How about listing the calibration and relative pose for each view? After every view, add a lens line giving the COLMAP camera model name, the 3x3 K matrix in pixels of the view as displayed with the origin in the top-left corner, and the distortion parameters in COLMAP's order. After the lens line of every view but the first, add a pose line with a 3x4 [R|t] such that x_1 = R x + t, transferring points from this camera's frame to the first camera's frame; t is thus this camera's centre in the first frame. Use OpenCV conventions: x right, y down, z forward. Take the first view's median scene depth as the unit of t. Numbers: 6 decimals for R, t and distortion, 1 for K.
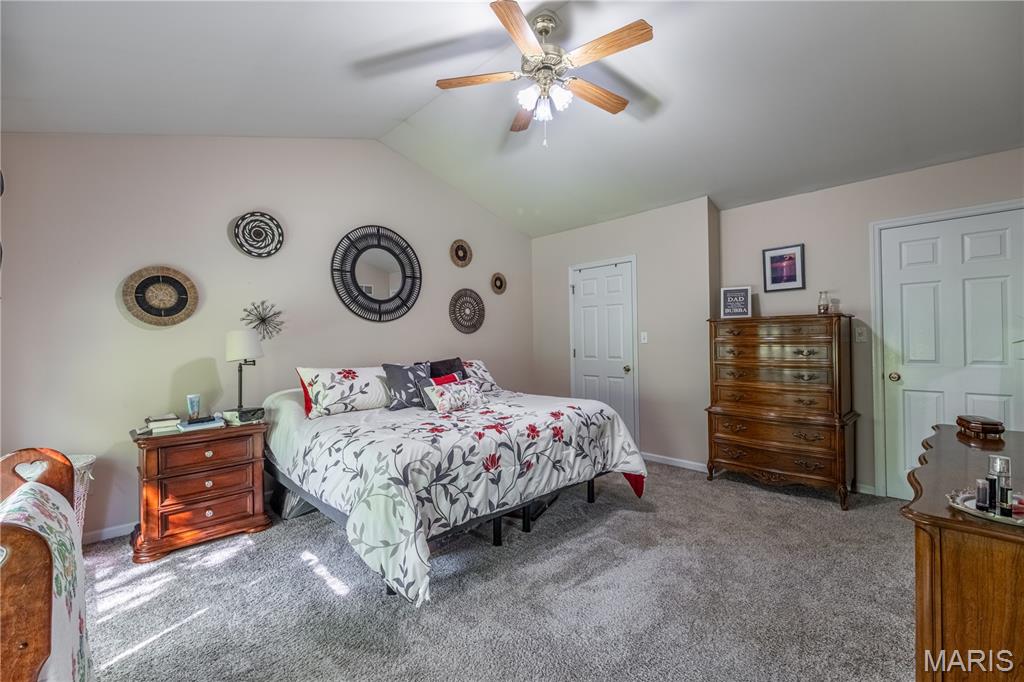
lens RADIAL K [[435.3, 0, 510.9], [0, 435.3, 339.0], [0, 0, 1]] dist [-0.002281, -0.000166]
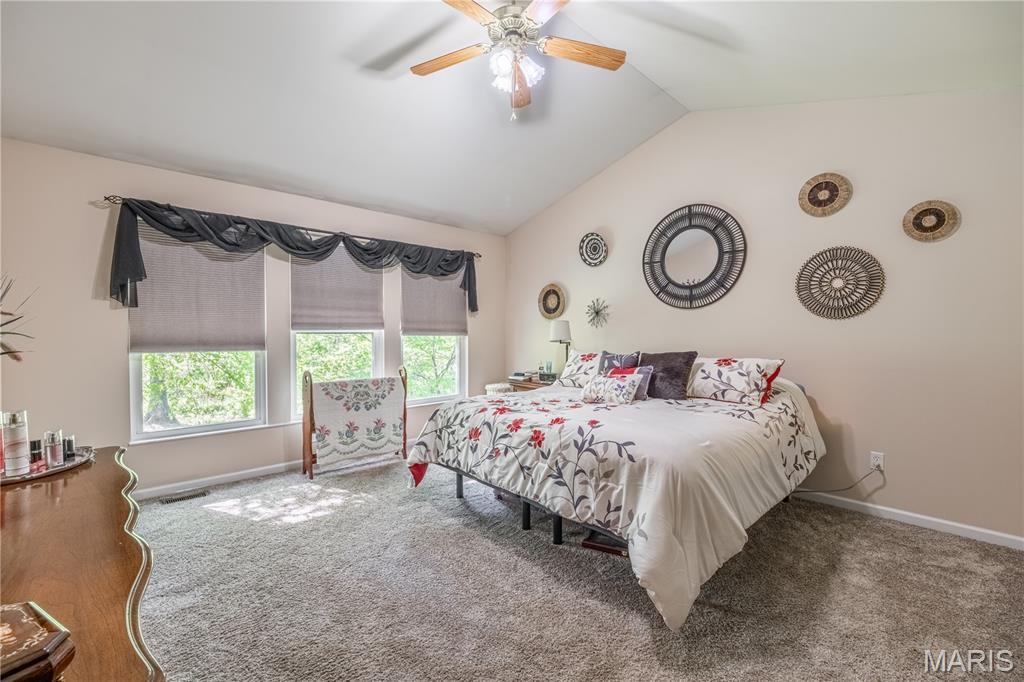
lens RADIAL K [[435.3, 0, 511.0], [0, 435.3, 338.4], [0, 0, 1]] dist [-0.002281, -0.000166]
pose [[-0.030083, 0.030497, -0.999082, 0.776081], [0.004285, 0.999529, 0.030382, -0.007324], [0.999538, -0.003367, -0.030200, 0.781512]]
